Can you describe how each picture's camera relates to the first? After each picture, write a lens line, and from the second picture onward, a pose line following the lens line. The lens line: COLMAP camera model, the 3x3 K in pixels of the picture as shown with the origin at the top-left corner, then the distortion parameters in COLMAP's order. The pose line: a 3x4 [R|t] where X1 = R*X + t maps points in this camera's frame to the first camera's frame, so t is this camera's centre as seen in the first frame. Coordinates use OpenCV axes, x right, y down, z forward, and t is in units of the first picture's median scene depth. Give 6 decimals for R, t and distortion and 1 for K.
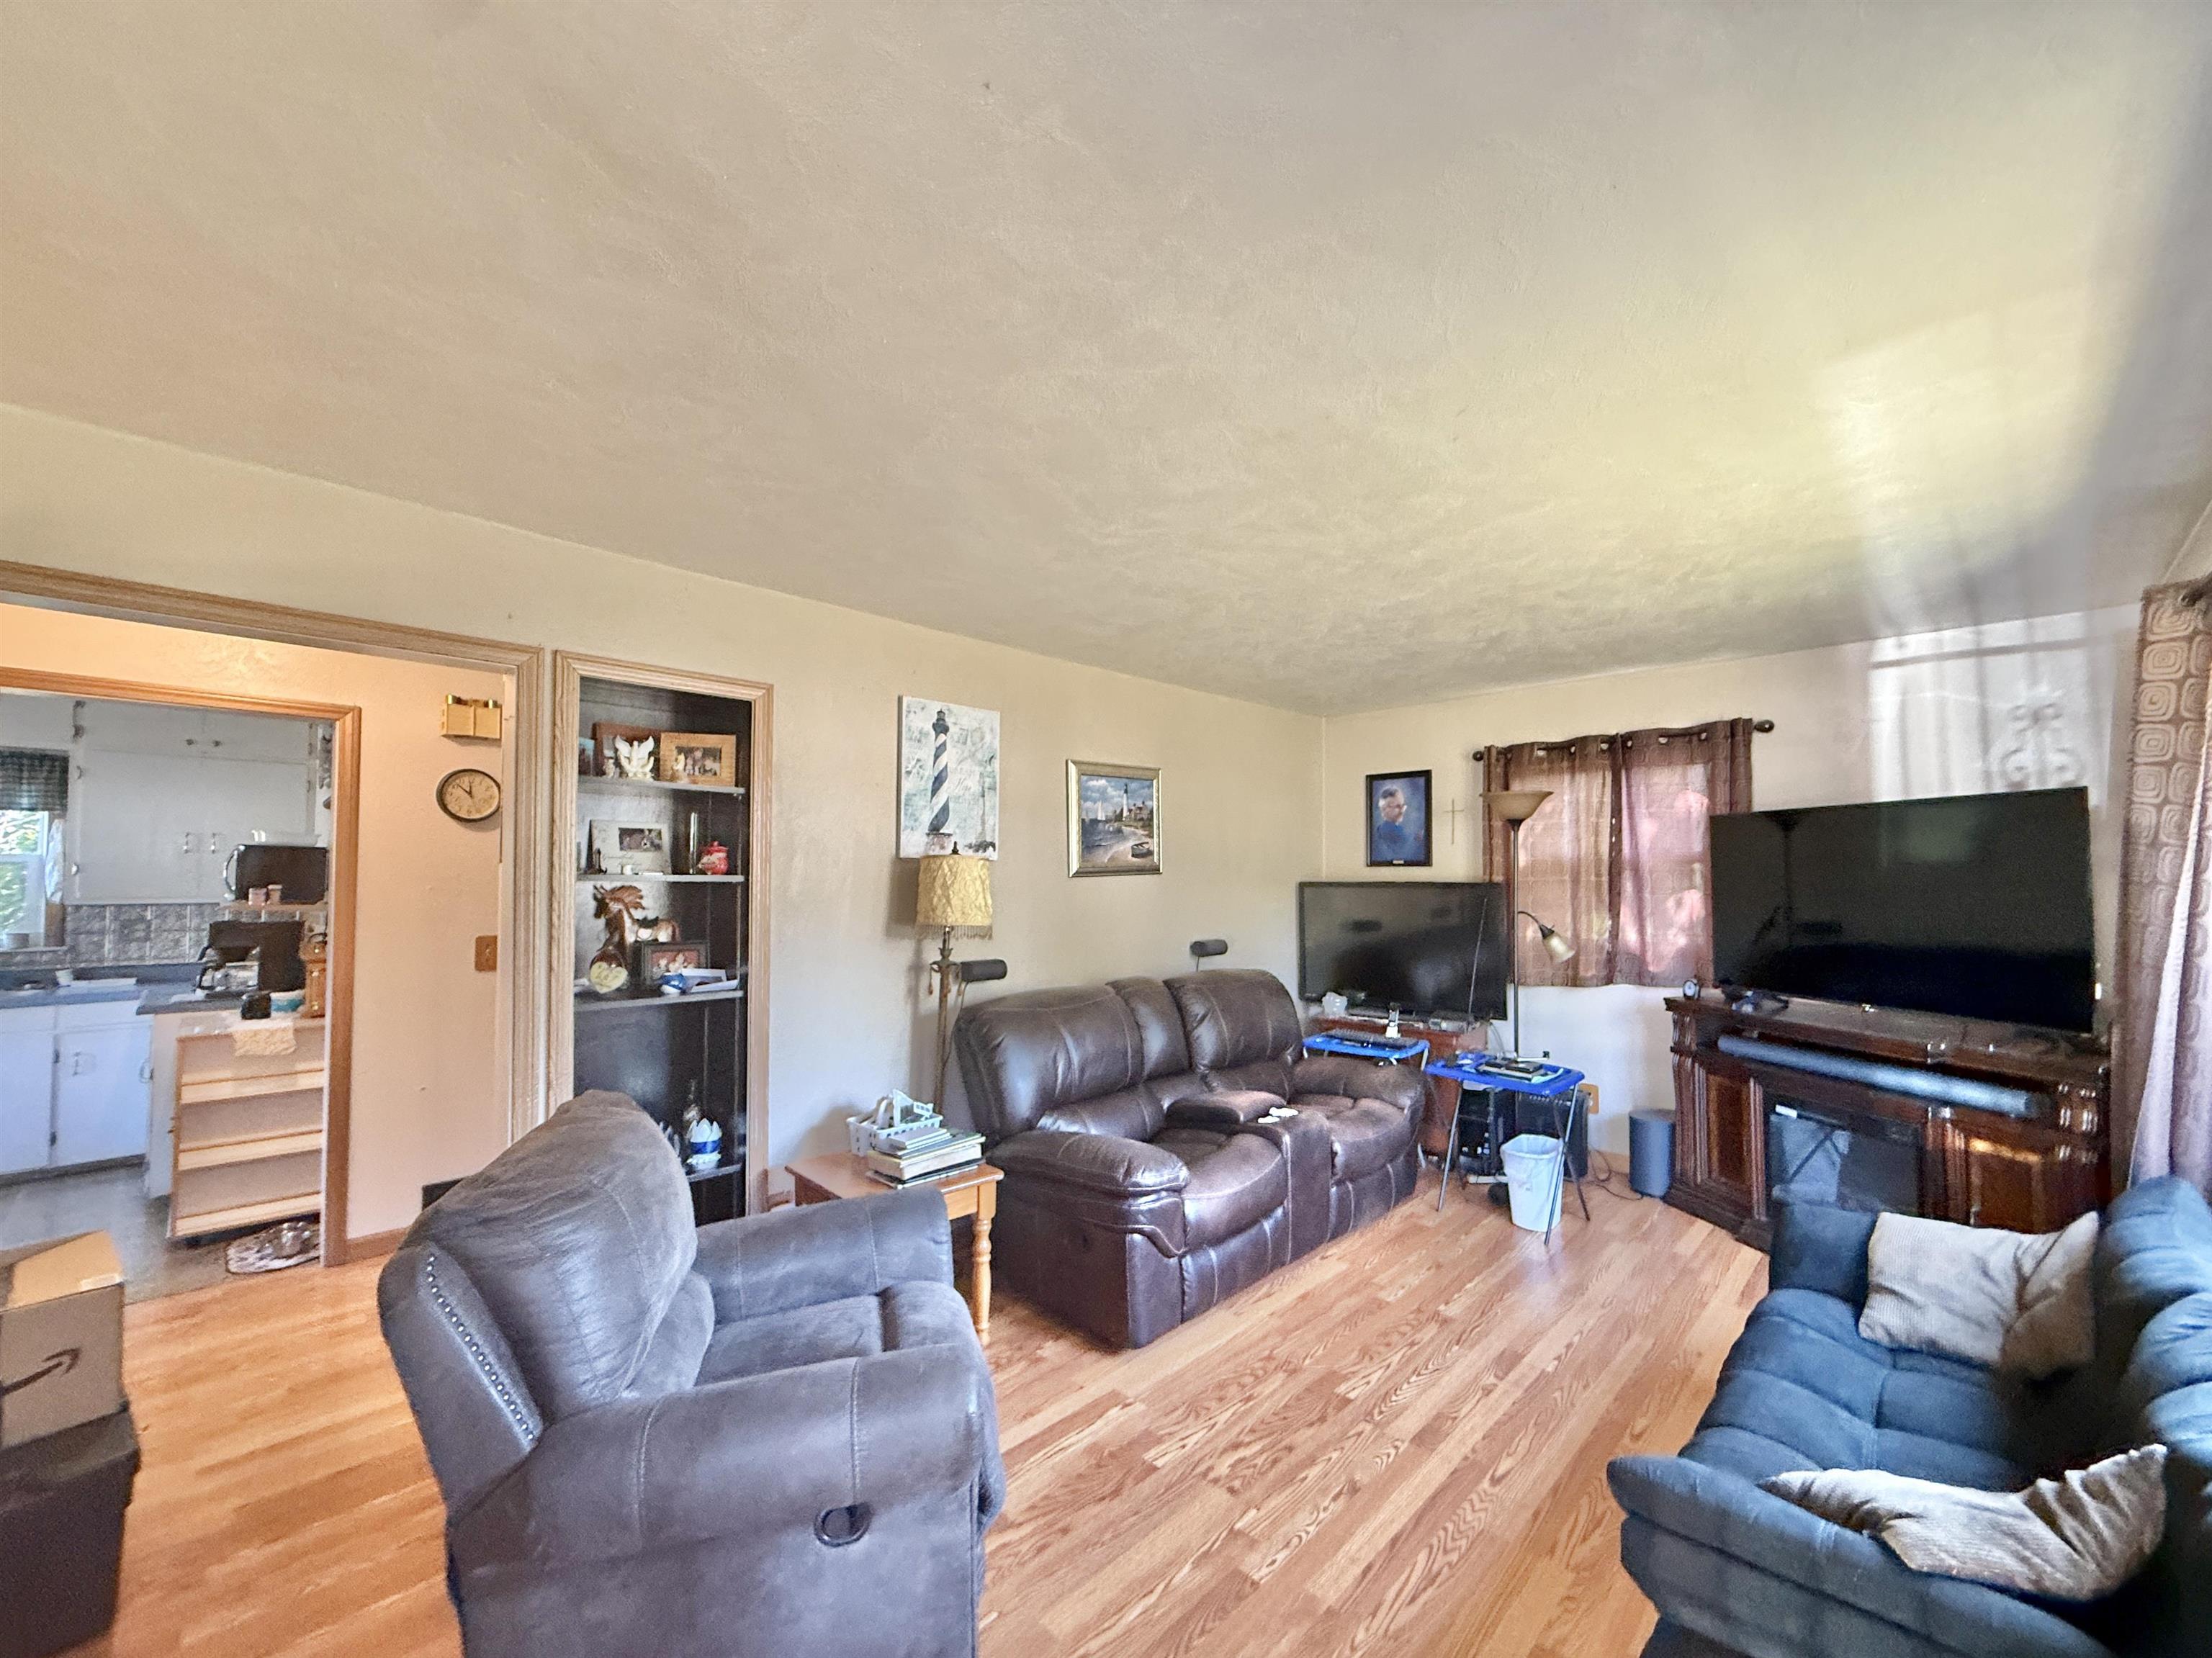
lens RADIAL K [[891.9, 0, 1117.0], [0, 891.9, 849.0], [0, 0, 1]] dist [0.002424, 0.000676]
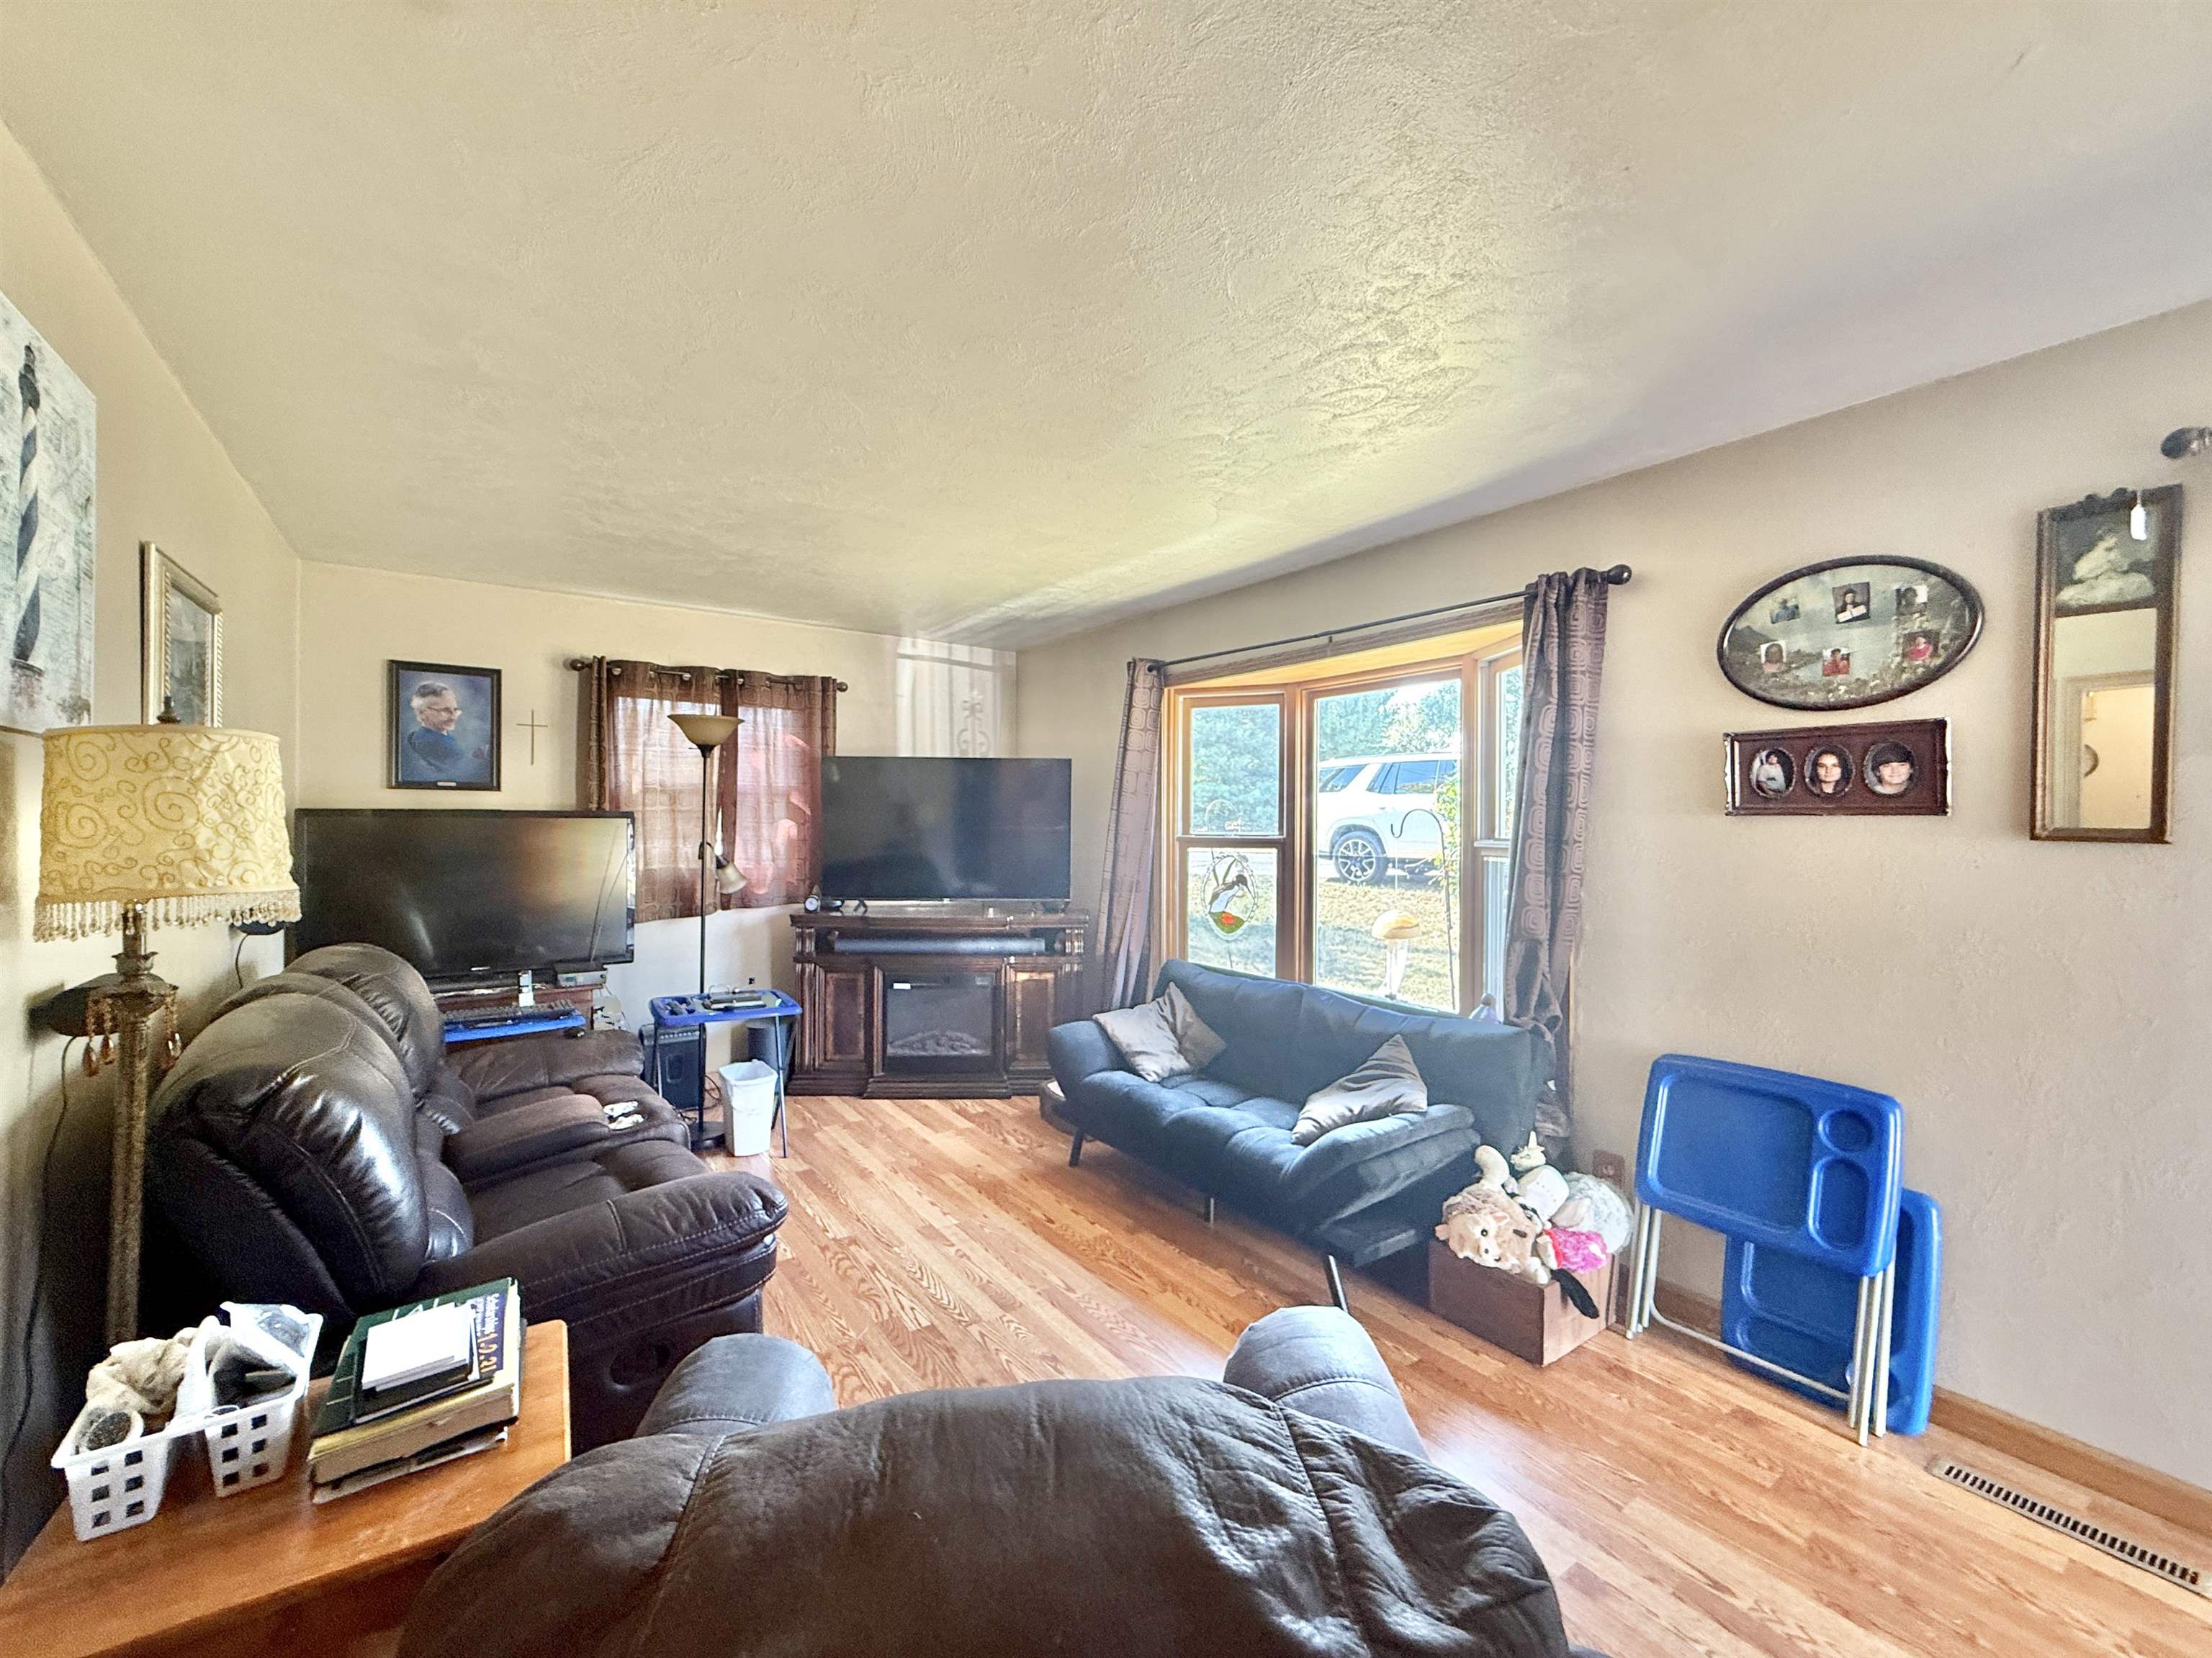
lens RADIAL K [[891.9, 0, 1112.2], [0, 891.9, 820.8], [0, 0, 1]] dist [0.002424, 0.000676]
pose [[0.188314, 0.000347, 0.982109, -0.439632], [-0.038127, 0.999249, 0.006958, 0.026171], [-0.981368, -0.038755, 0.188186, 0.414390]]
